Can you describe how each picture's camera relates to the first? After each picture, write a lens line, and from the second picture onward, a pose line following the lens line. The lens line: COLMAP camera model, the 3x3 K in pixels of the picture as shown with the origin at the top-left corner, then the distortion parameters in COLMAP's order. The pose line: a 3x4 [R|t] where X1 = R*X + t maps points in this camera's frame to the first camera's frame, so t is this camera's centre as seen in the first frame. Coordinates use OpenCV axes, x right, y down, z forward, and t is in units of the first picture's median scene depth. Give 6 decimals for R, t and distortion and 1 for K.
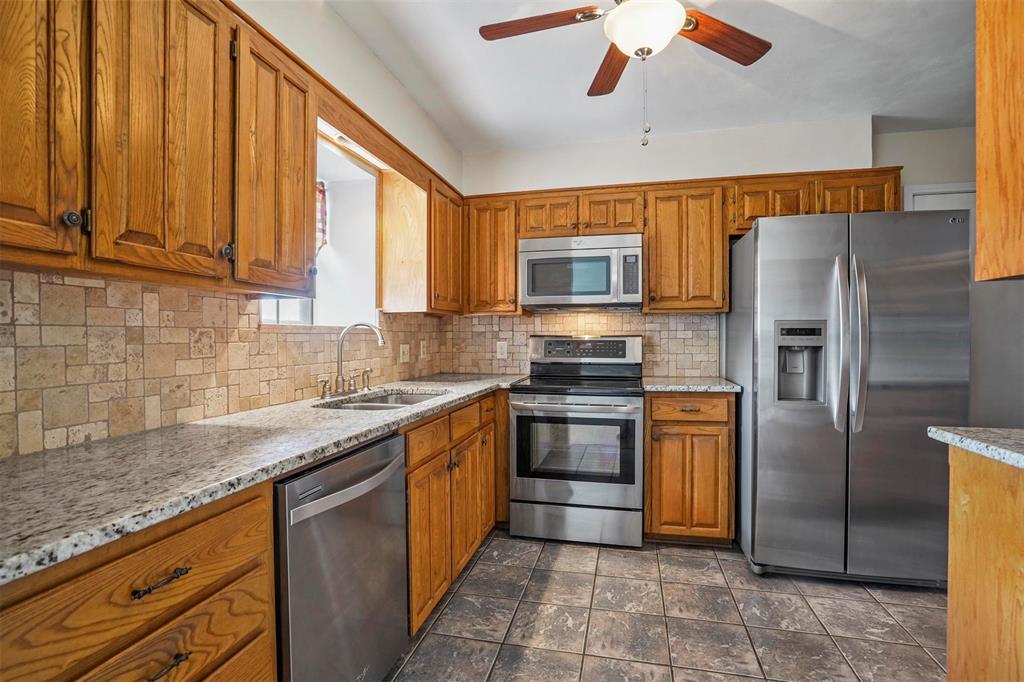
lens RADIAL K [[484.7, 0, 522.0], [0, 484.7, 339.5], [0, 0, 1]] dist [-0.024680, 0.000902]
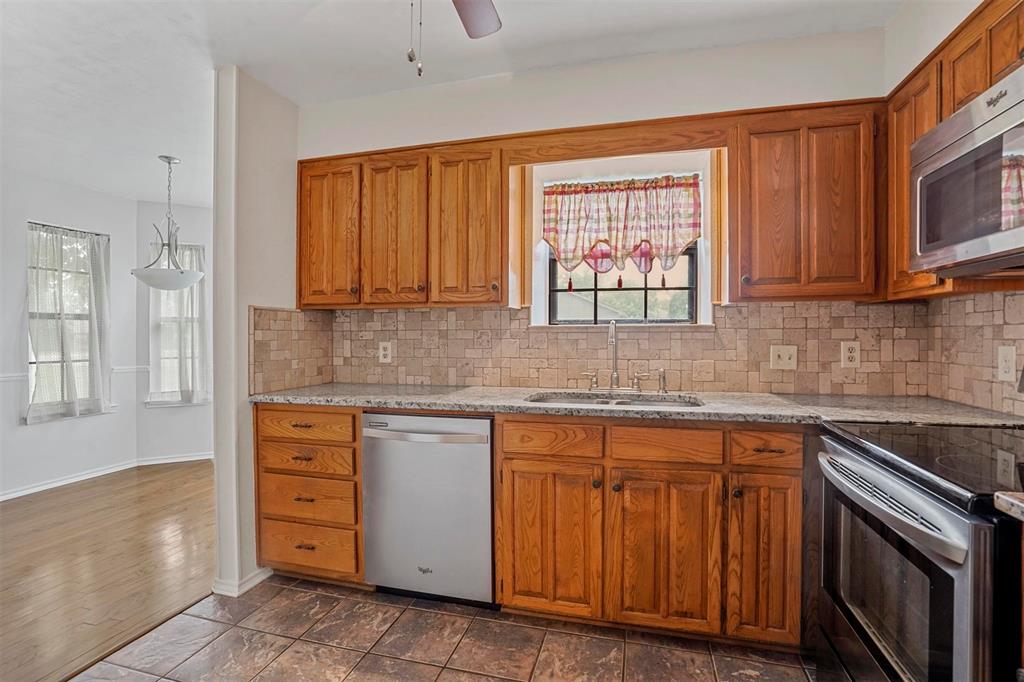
lens RADIAL K [[484.7, 0, 522.0], [0, 484.7, 339.5], [0, 0, 1]] dist [-0.024680, 0.000902]
pose [[-0.035981, 0.012330, -0.999276, 1.067962], [-0.004710, 0.999911, 0.012507, -0.013808], [0.999341, 0.005156, -0.035920, 1.302682]]
